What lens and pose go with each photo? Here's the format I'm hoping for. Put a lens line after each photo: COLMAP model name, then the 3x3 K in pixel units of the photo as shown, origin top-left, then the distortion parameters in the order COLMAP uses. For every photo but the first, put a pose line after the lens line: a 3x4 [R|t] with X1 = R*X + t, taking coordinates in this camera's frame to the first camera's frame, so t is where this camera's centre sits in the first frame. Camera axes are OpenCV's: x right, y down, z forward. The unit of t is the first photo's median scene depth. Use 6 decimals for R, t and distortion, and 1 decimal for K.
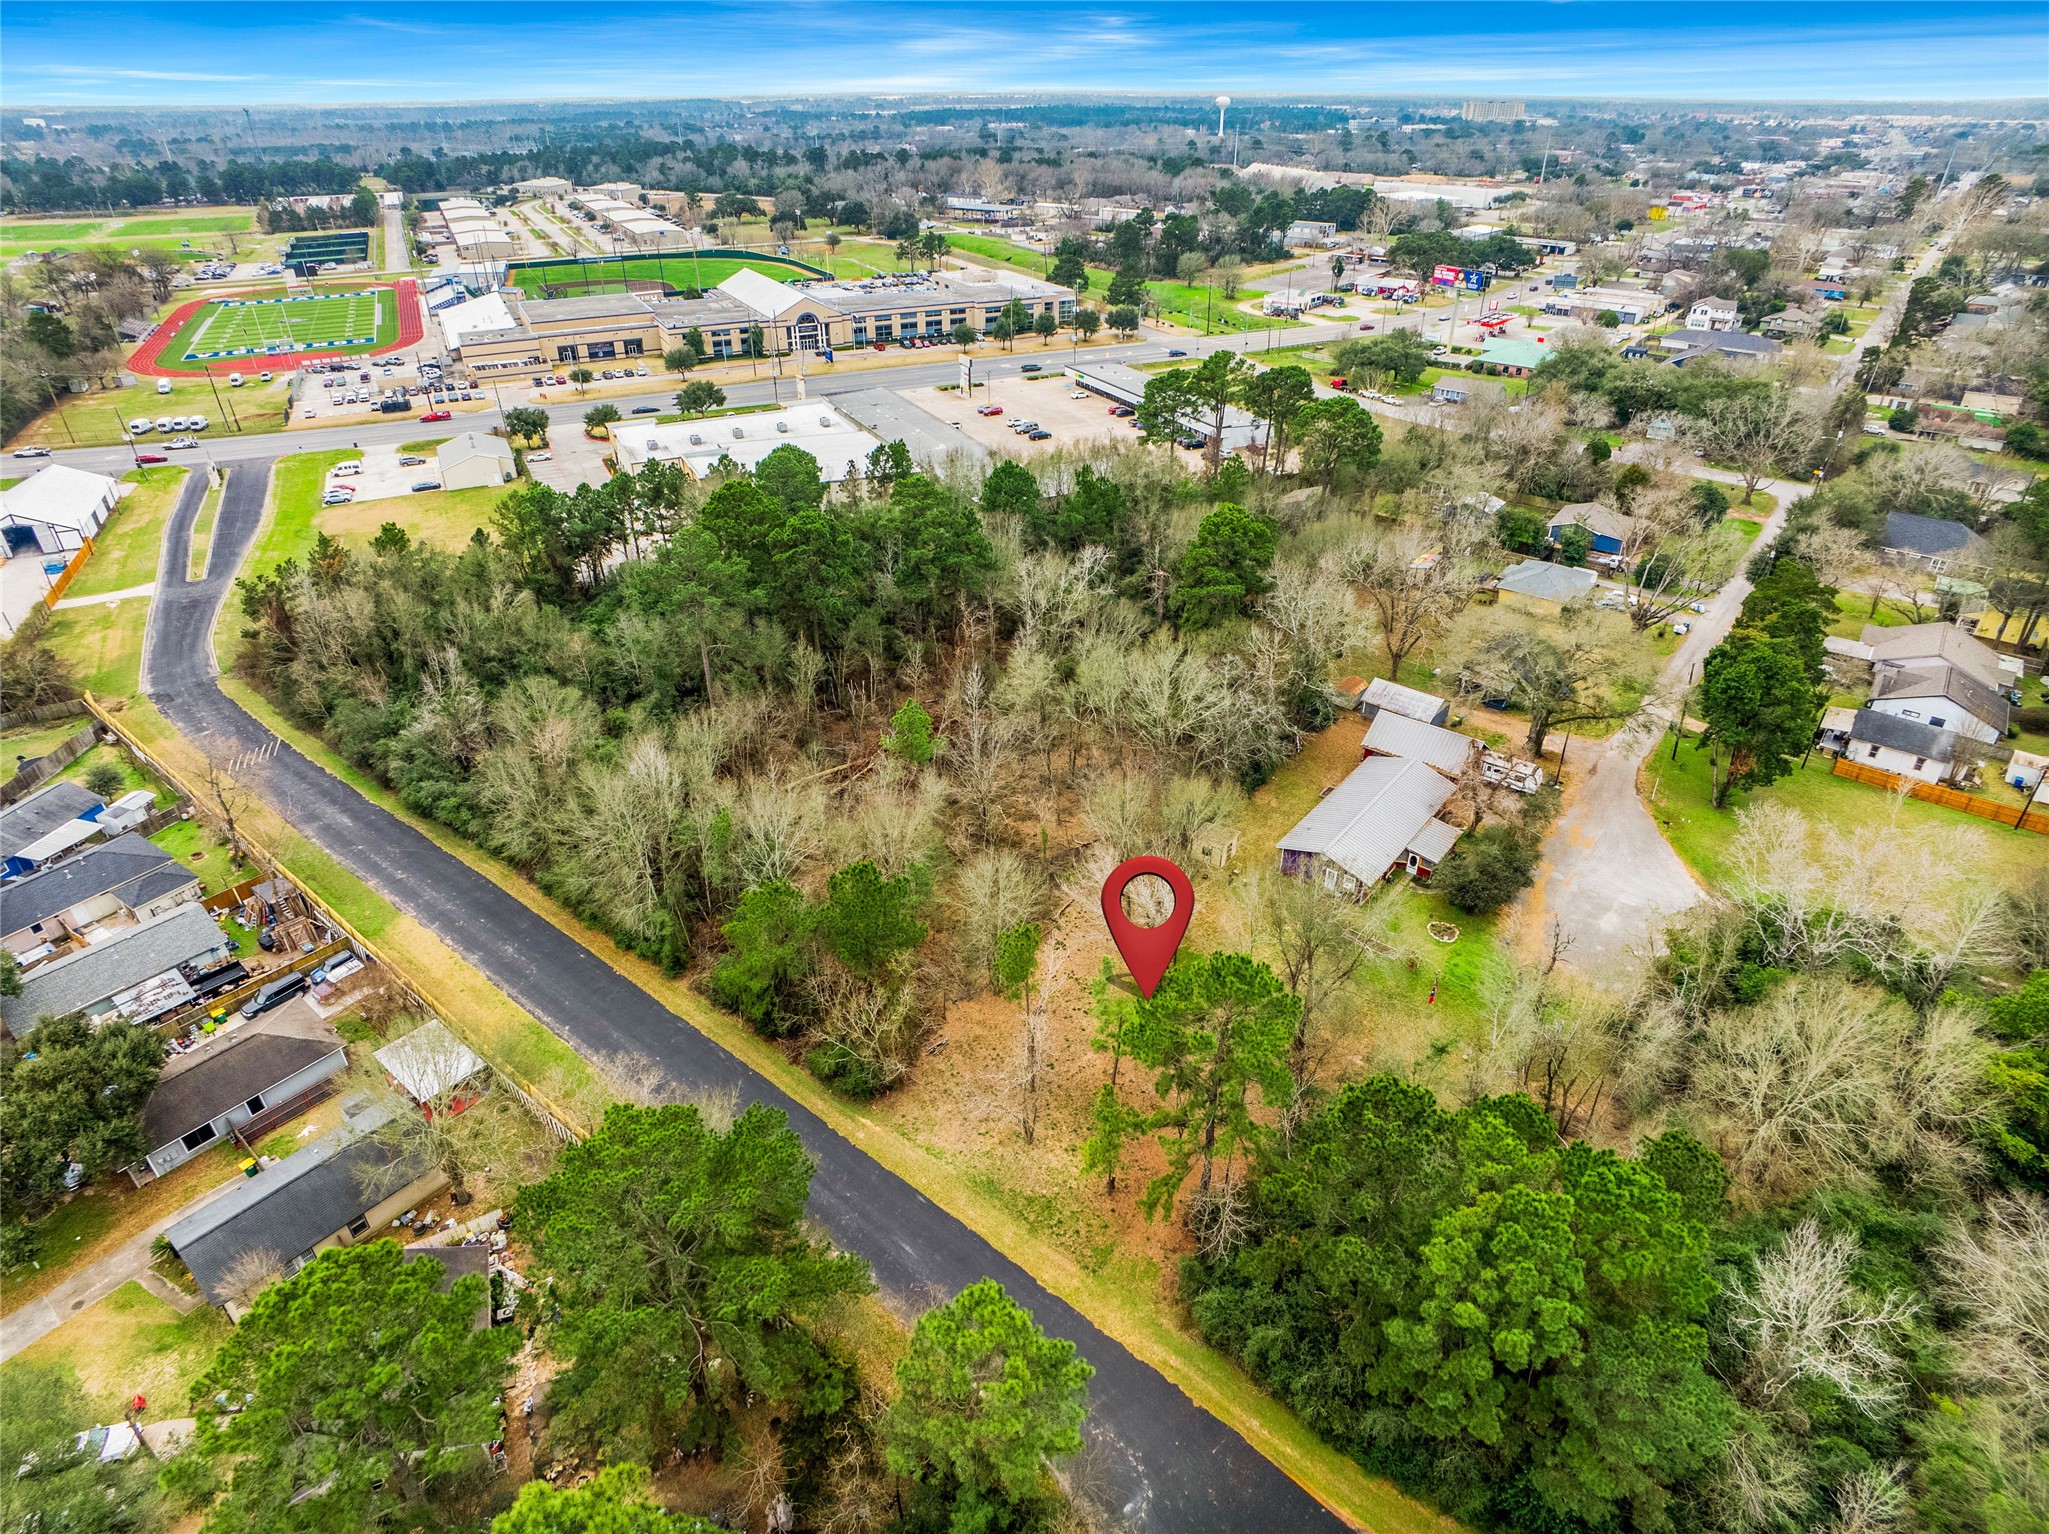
lens RADIAL K [[1166.5, 0, 1024.5], [0, 1166.5, 767.0], [0, 0, 1]] dist [-0.056293, 0.034503]
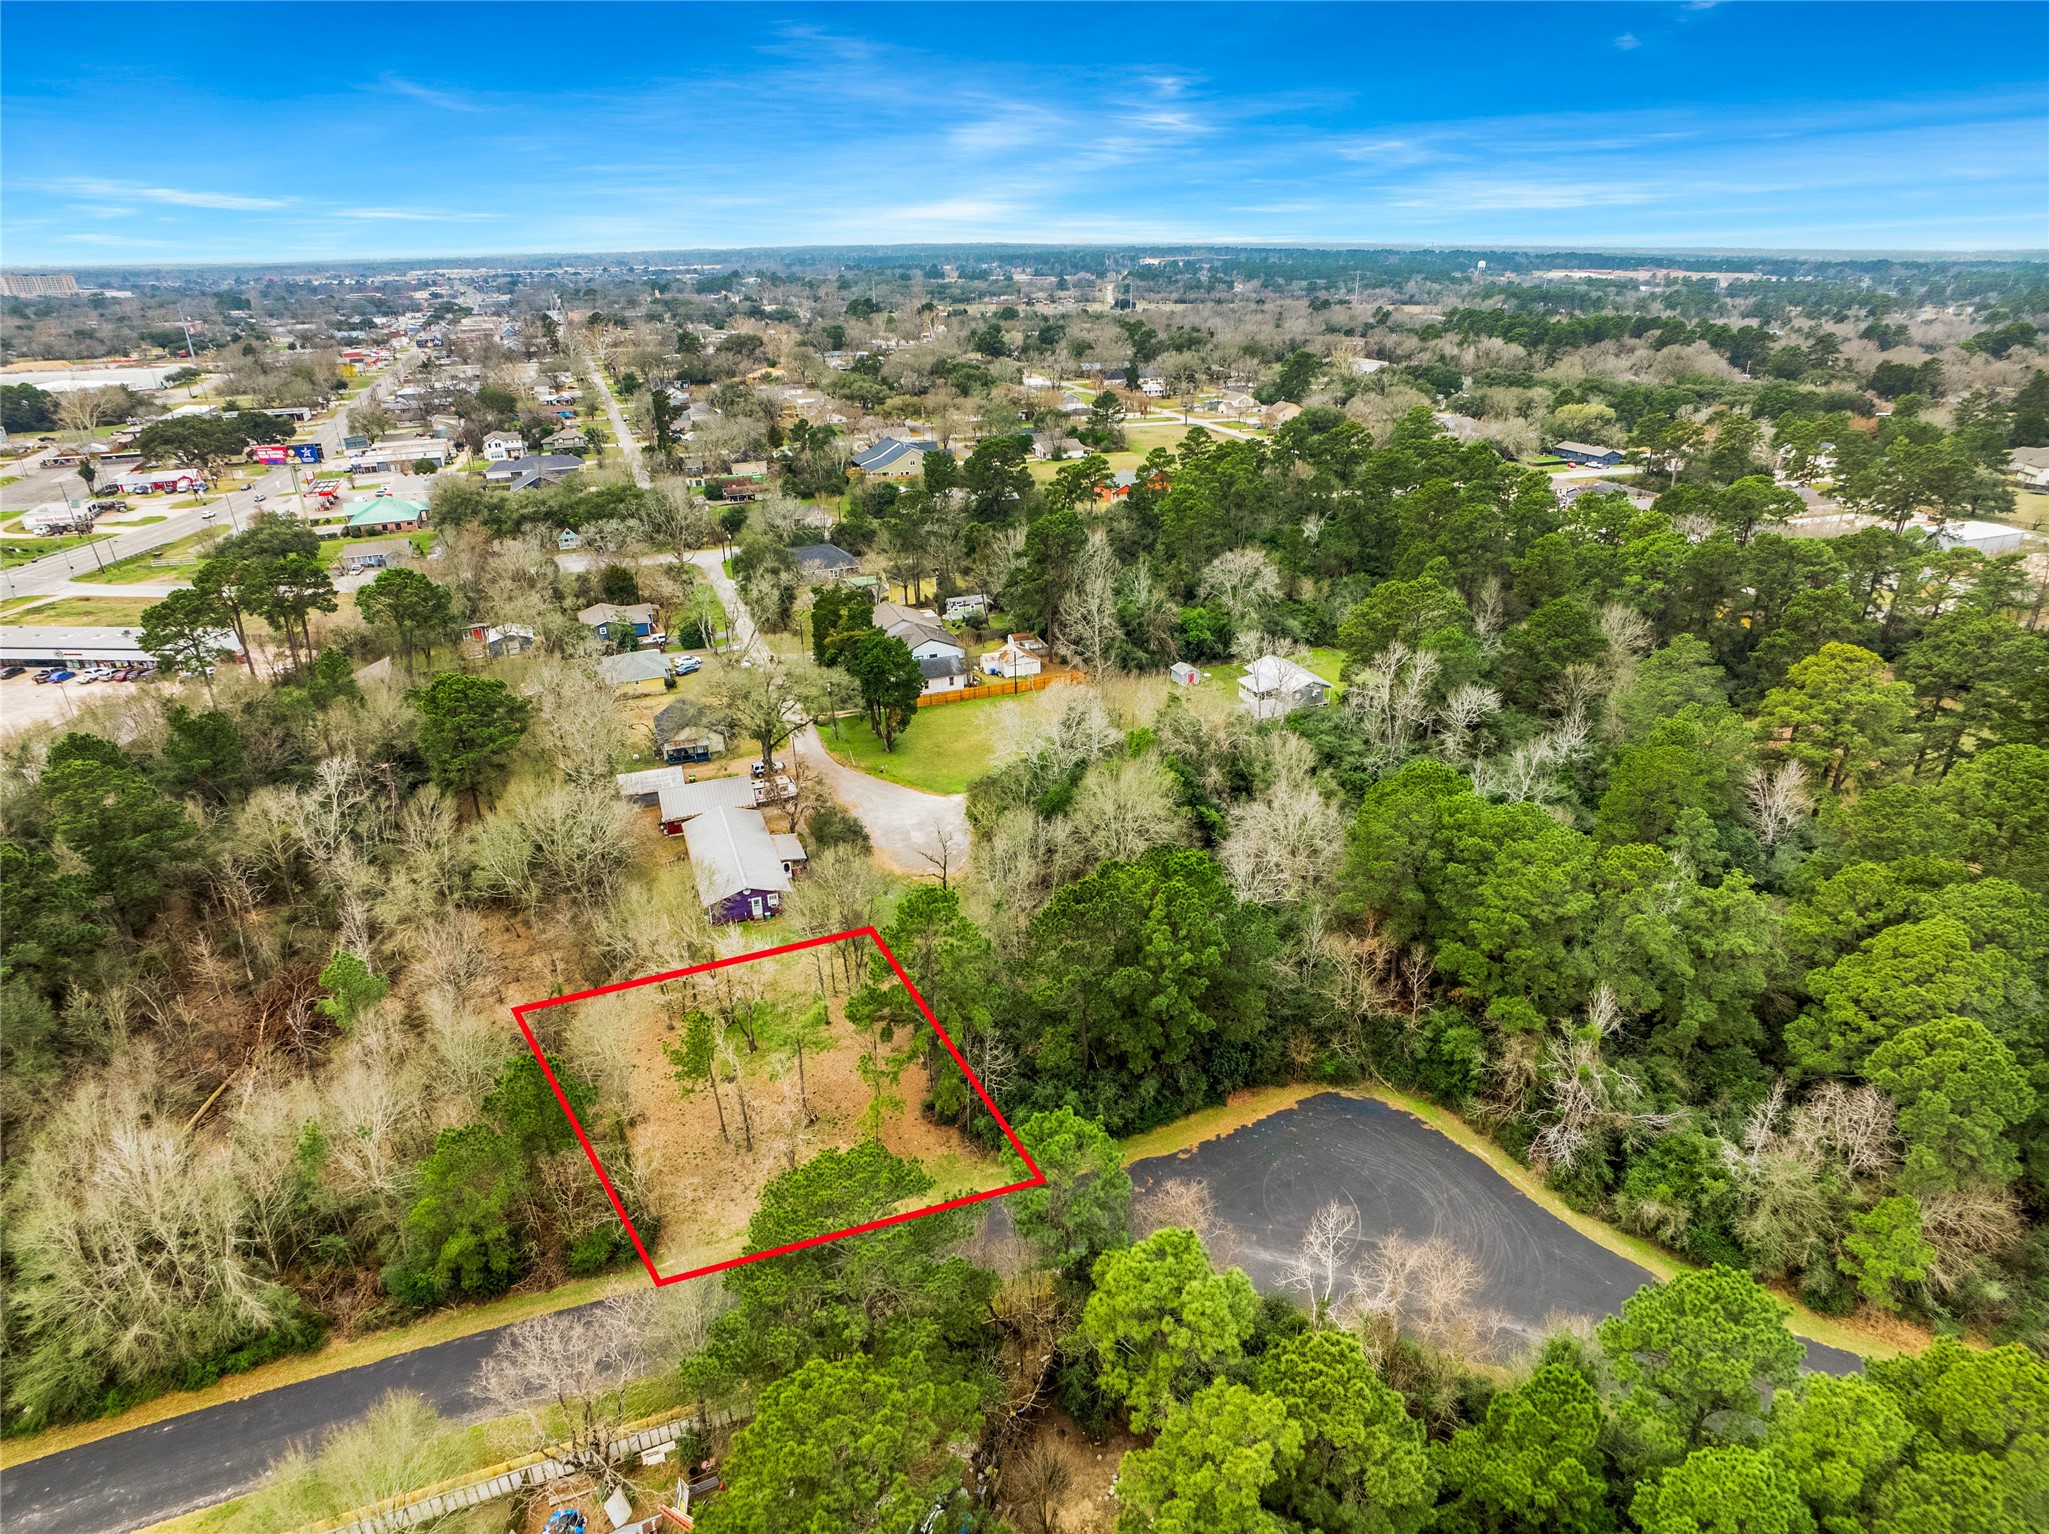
lens RADIAL K [[1166.5, 0, 1024.5], [0, 1166.5, 767.0], [0, 0, 1]] dist [-0.056293, 0.034503]
pose [[0.510517, -0.370245, 0.776074, -0.165066], [0.454467, 0.882370, 0.121999, -0.018942], [-0.729954, 0.290418, 0.618728, 0.002138]]
